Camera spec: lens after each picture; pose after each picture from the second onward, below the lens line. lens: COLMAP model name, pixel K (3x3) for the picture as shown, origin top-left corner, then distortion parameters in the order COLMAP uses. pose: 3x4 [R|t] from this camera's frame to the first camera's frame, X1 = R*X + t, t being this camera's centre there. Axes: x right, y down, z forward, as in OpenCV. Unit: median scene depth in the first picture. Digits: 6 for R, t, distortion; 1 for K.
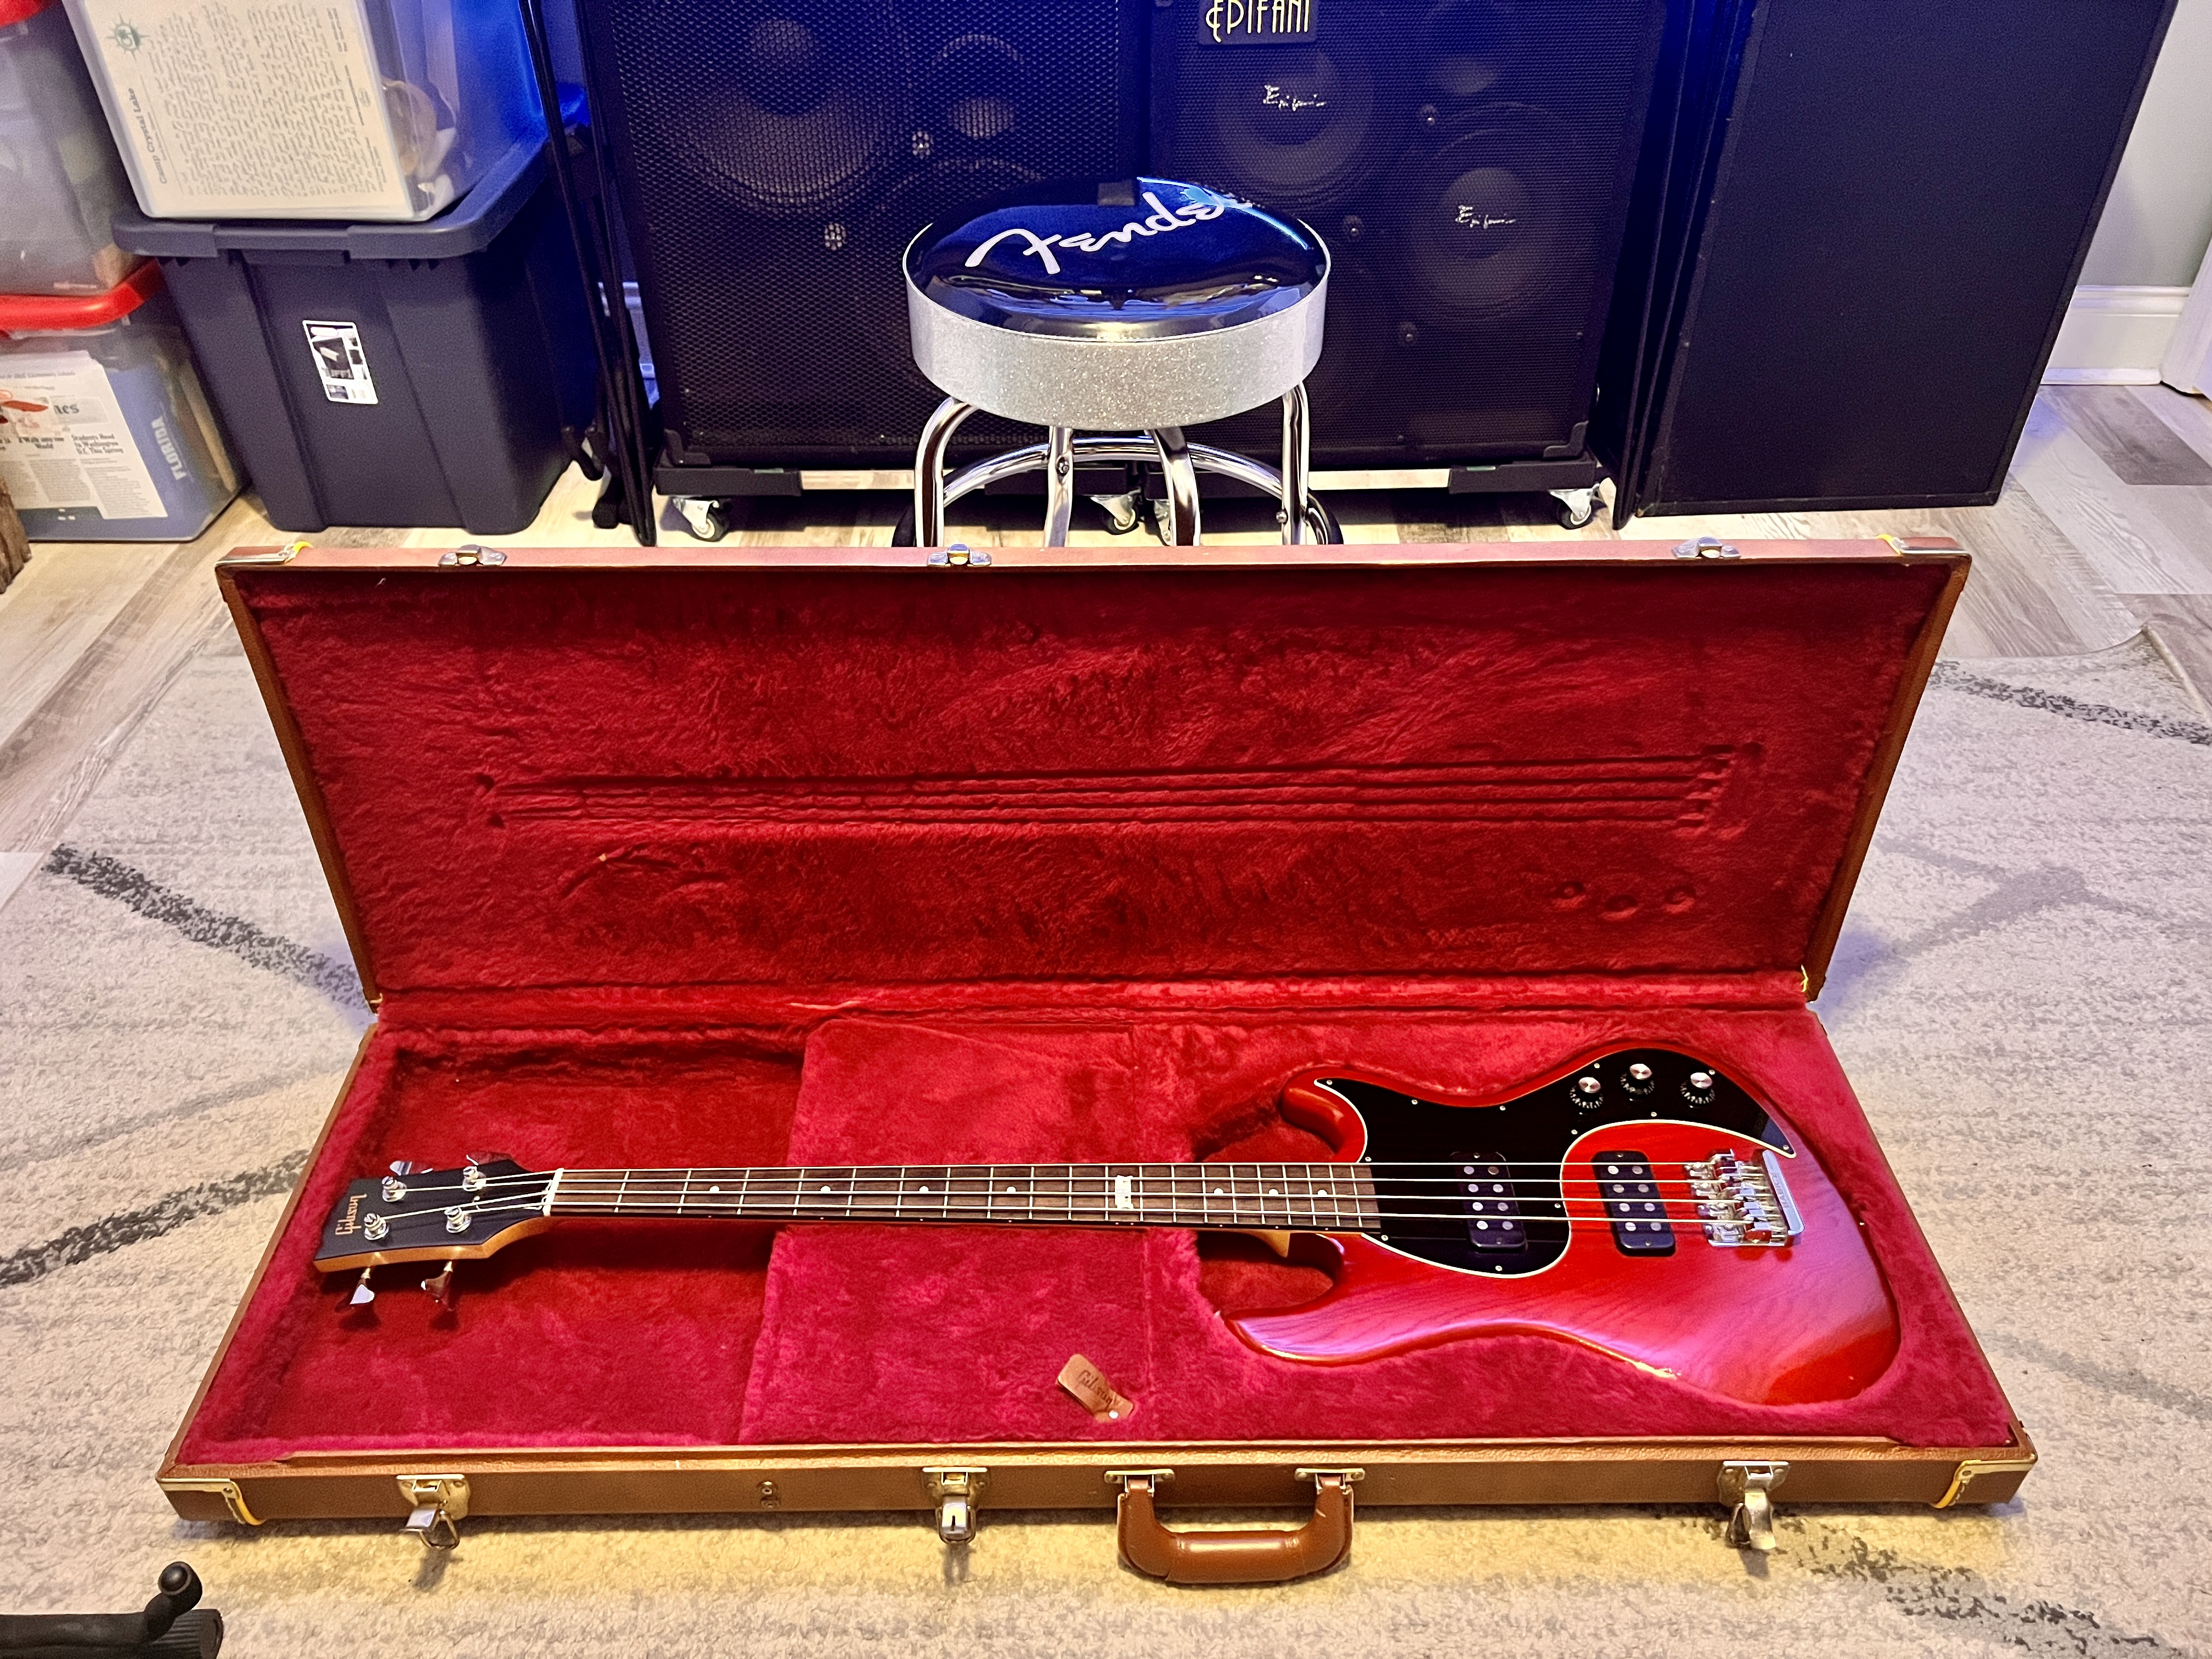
lens RADIAL K [[1684.5, 0, 1098.3], [0, 1684.5, 840.4], [0, 0, 1]] dist [0.038904, -0.055166]
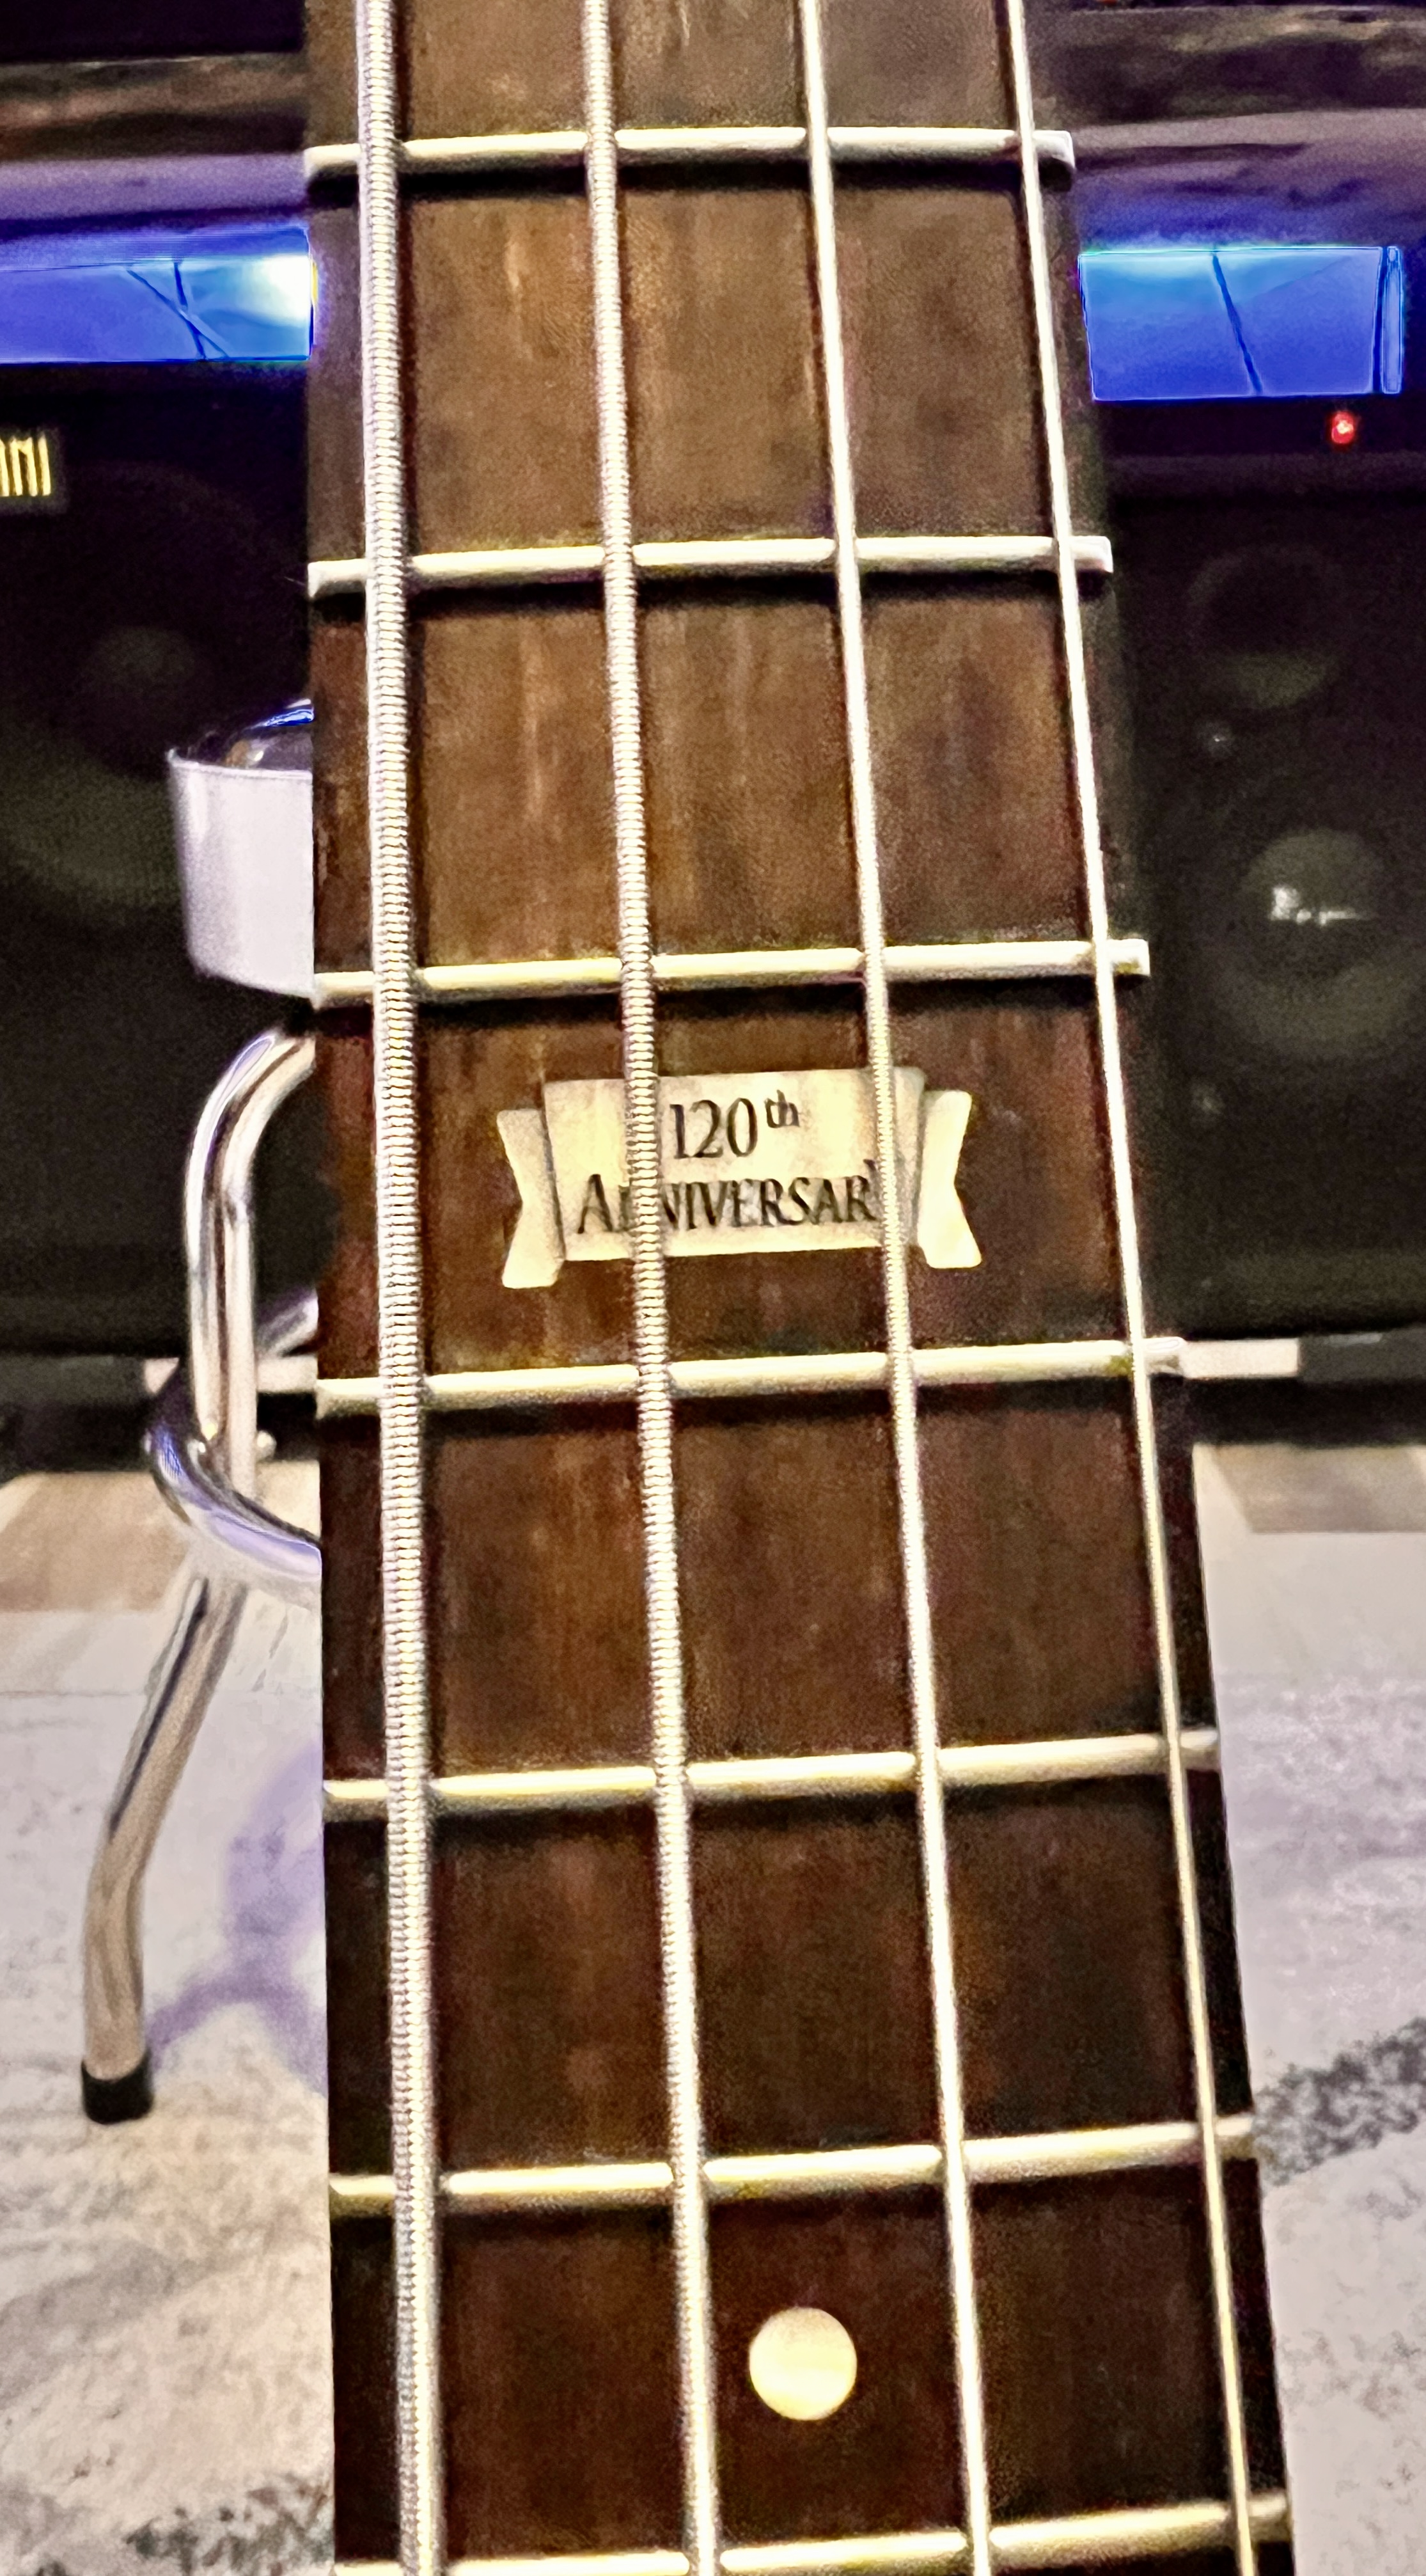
lens RADIAL K [[1977.1, 0, 711.2], [0, 1977.1, 1138.3], [0, 0, 1]] dist [-0.009413, -0.006892]
pose [[0.999767, -0.015587, -0.014908, 0.039024], [0.008154, 0.913024, -0.407825, -0.027800], [0.019968, 0.407608, 0.912939, 0.596175]]
